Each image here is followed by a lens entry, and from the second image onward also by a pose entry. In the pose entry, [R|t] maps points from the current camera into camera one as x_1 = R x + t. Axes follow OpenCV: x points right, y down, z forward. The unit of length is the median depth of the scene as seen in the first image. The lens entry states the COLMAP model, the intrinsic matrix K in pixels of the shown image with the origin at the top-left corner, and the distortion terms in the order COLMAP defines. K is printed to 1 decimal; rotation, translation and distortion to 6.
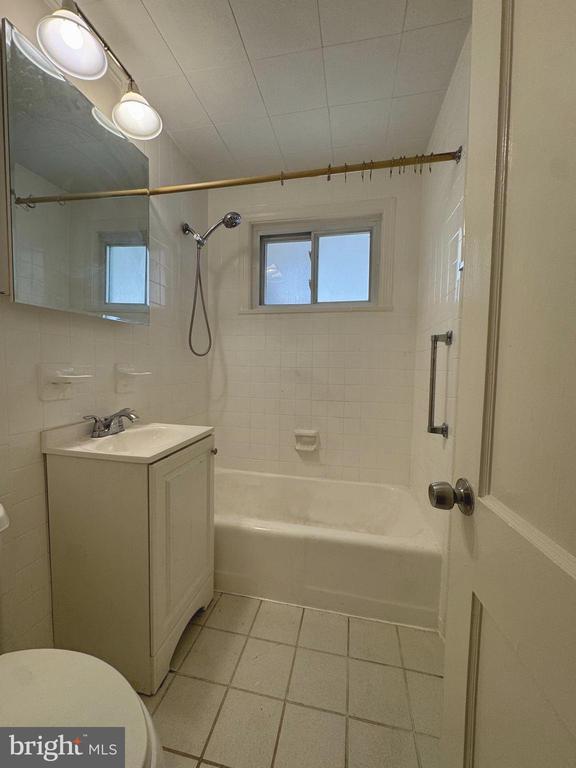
lens RADIAL K [[306.4, 0, 286.9], [0, 306.4, 382.4], [0, 0, 1]] dist [0.001846, 0.000260]
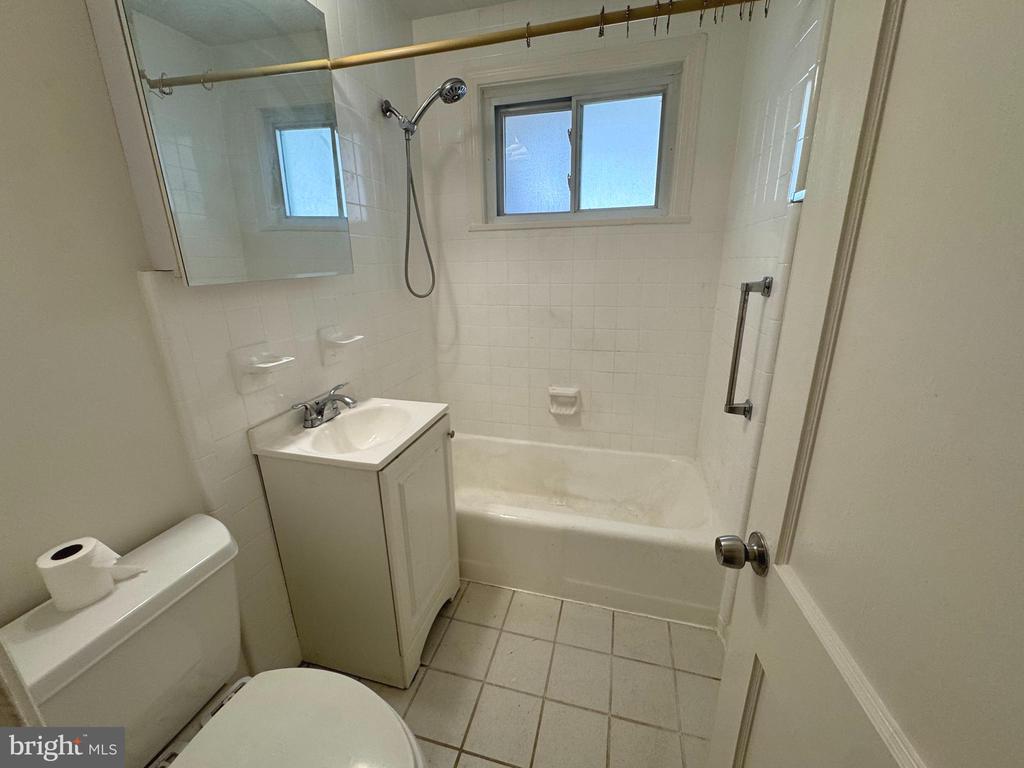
lens RADIAL K [[408.6, 0, 511.5], [0, 408.6, 386.2], [0, 0, 1]] dist [0.001846, 0.000260]
pose [[0.997945, -0.015950, -0.062063, -0.008399], [0.029657, 0.973518, 0.226677, -0.135752], [0.056804, -0.228052, 0.971991, -0.010458]]
